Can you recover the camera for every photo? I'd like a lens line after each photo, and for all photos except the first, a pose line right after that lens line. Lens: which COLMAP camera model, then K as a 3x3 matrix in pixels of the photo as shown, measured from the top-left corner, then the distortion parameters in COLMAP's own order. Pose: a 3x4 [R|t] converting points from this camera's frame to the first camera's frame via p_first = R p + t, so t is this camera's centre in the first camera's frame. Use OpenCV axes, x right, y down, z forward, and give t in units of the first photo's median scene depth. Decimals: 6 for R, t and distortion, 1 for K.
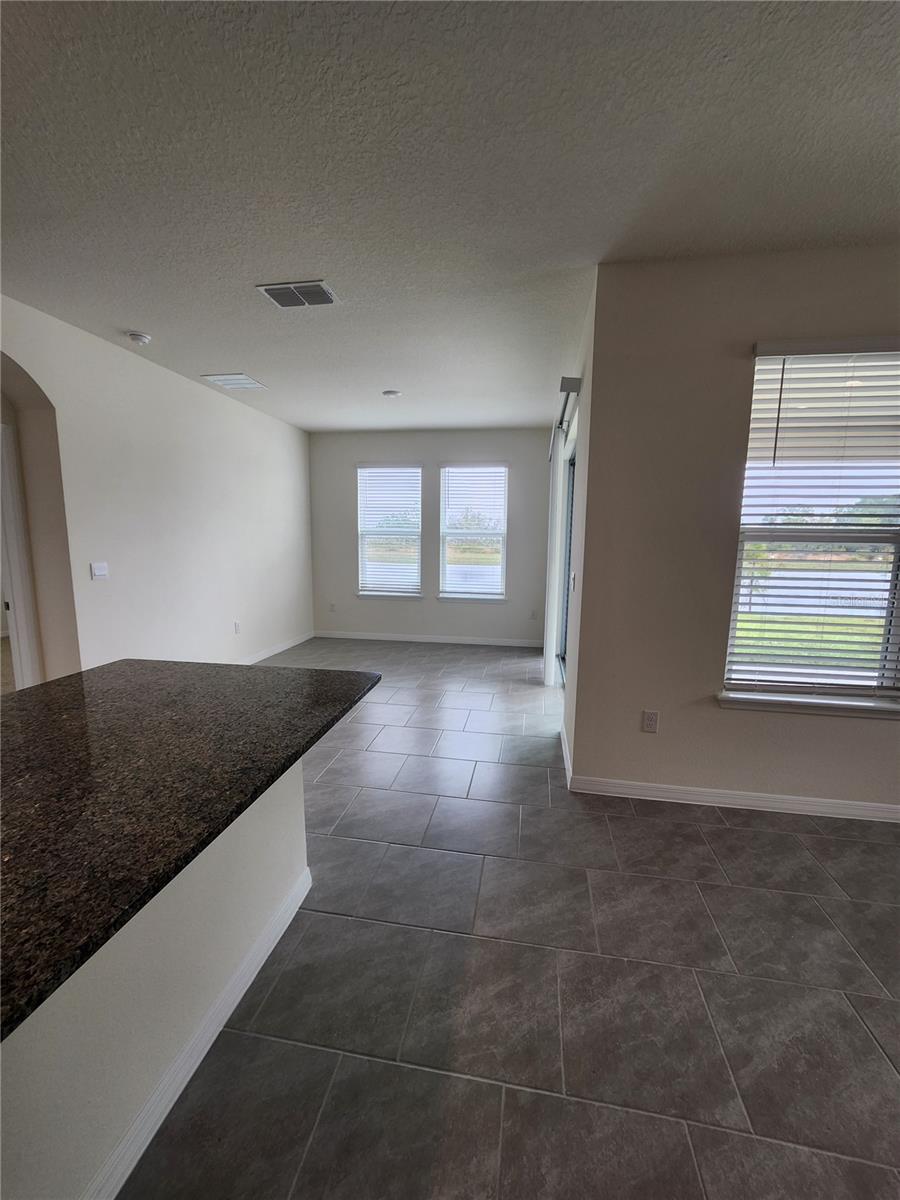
lens RADIAL K [[471.2, 0, 451.0], [0, 471.2, 604.6], [0, 0, 1]] dist [0.005596, 0.001513]
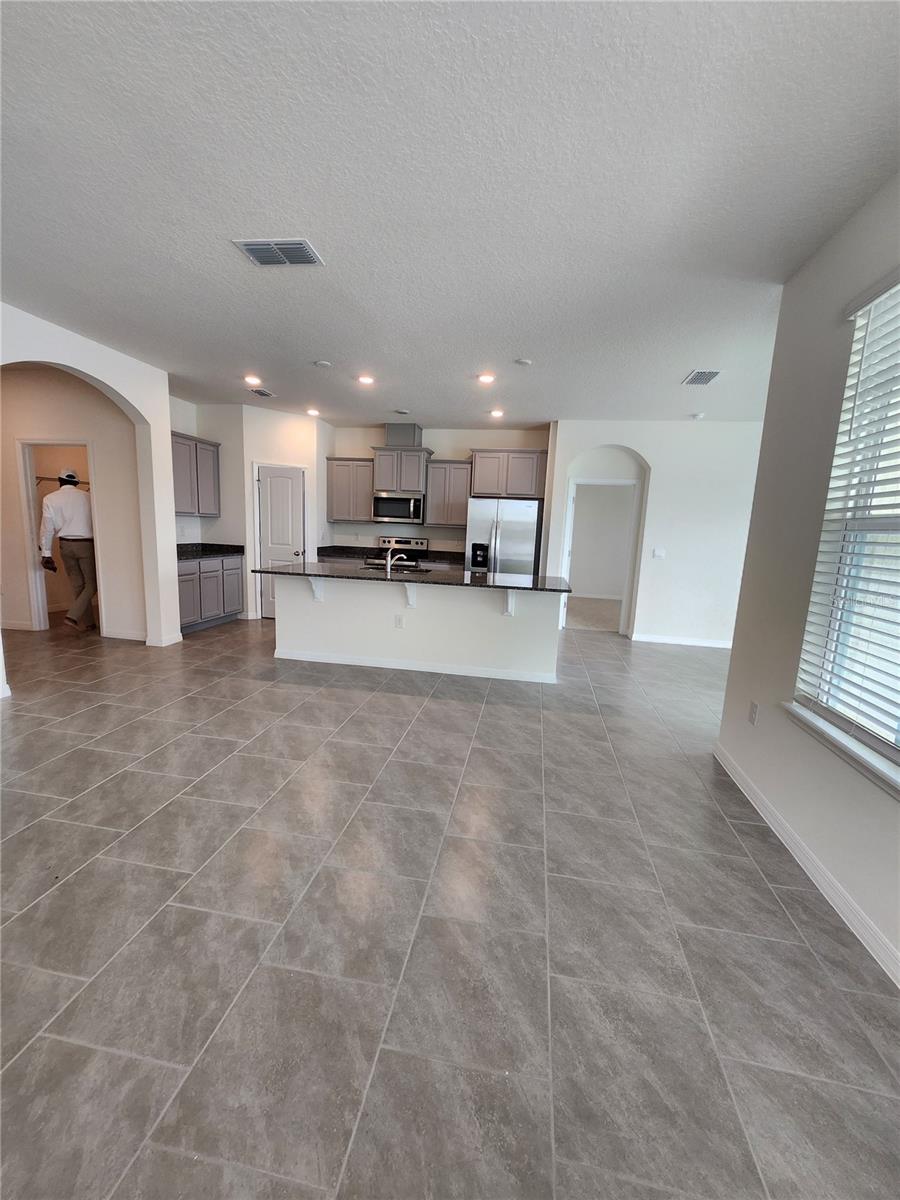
lens RADIAL K [[471.2, 0, 453.3], [0, 471.2, 601.2], [0, 0, 1]] dist [0.005596, 0.001513]
pose [[-0.015187, 0.134862, -0.990748, 2.281072], [-0.193953, 0.971645, 0.135235, 0.025944], [0.980893, 0.194212, 0.011401, 0.548695]]
